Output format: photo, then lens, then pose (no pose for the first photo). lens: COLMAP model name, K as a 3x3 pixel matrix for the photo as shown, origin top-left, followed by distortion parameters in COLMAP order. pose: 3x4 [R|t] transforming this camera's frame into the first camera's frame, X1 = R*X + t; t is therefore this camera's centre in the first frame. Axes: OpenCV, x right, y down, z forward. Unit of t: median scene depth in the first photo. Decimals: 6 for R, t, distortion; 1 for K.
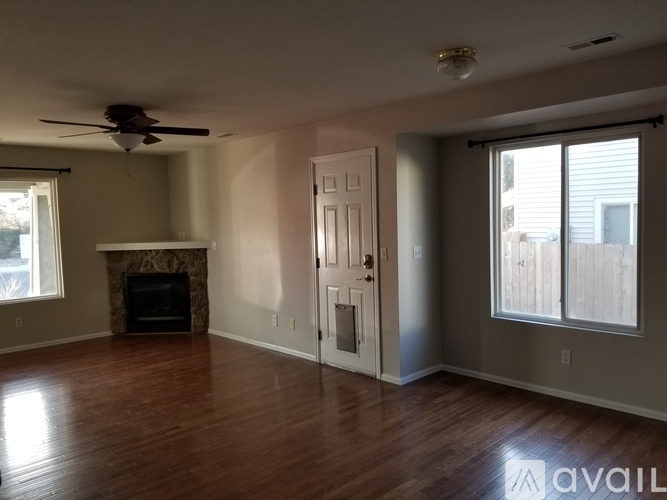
lens RADIAL K [[517.5, 0, 334.3], [0, 517.5, 250.0], [0, 0, 1]] dist [0.073379, -0.112965]
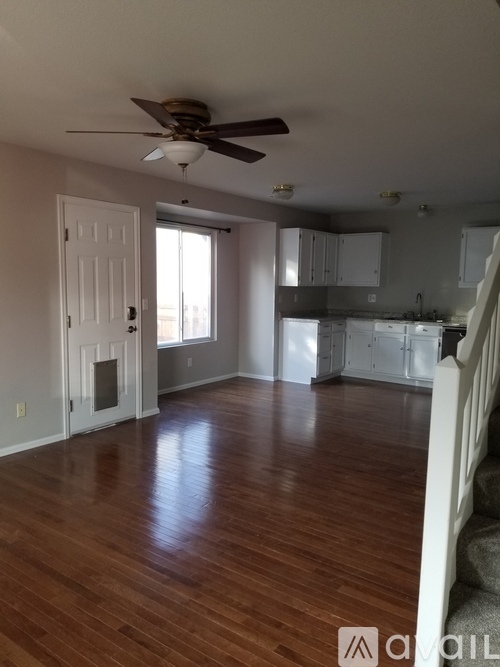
lens RADIAL K [[517.5, 0, 251.1], [0, 517.5, 336.7], [0, 0, 1]] dist [0.073379, -0.112965]
pose [[-0.182093, -0.084579, 0.979637, -1.099345], [0.050004, 0.994208, 0.095131, -0.020049], [-0.982009, 0.066309, -0.176809, 1.016987]]
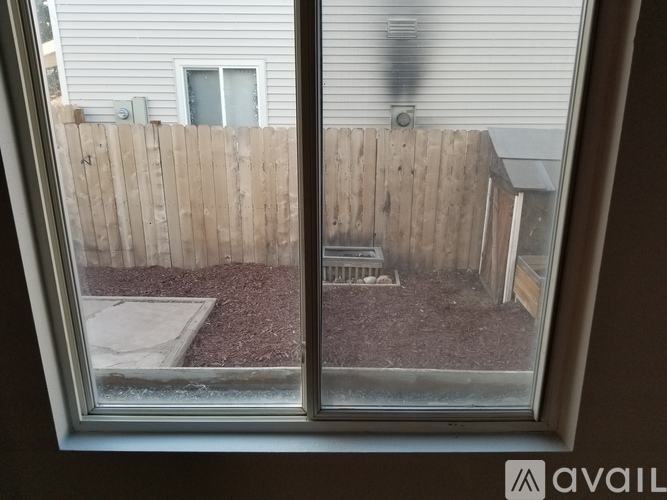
lens RADIAL K [[517.5, 0, 334.3], [0, 517.5, 250.0], [0, 0, 1]] dist [0.073379, -0.112965]
pose [[0.695065, -0.191236, 0.693046, 0.269747], [0.024443, 0.969703, 0.243061, -0.032449], [-0.718531, -0.152003, 0.678681, 0.837636]]
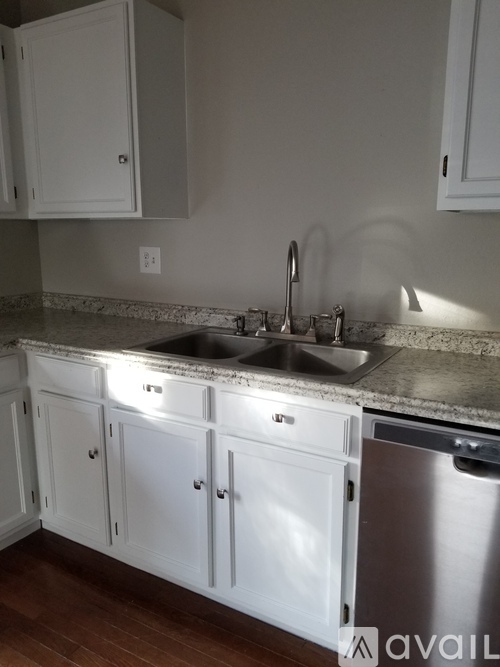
lens RADIAL K [[517.5, 0, 251.1], [0, 517.5, 336.7], [0, 0, 1]] dist [0.073379, -0.112965]
pose [[-0.270151, -0.166049, 0.948391, 0.040592], [0.068562, 0.979198, 0.190973, 0.021335], [-0.960374, 0.116615, -0.253147, 0.325062]]
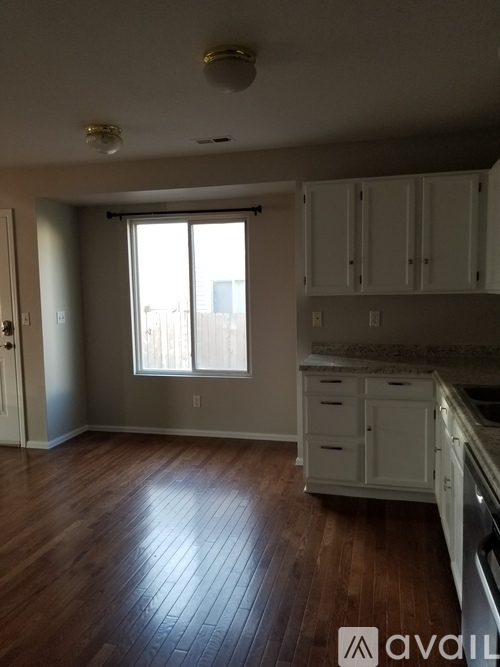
lens RADIAL K [[517.5, 0, 251.1], [0, 517.5, 336.7], [0, 0, 1]] dist [0.073379, -0.112965]
pose [[0.849310, -0.035550, 0.526696, -0.066803], [0.024121, 0.999301, 0.028554, 0.023249], [-0.527343, -0.011547, 0.849574, -0.068120]]
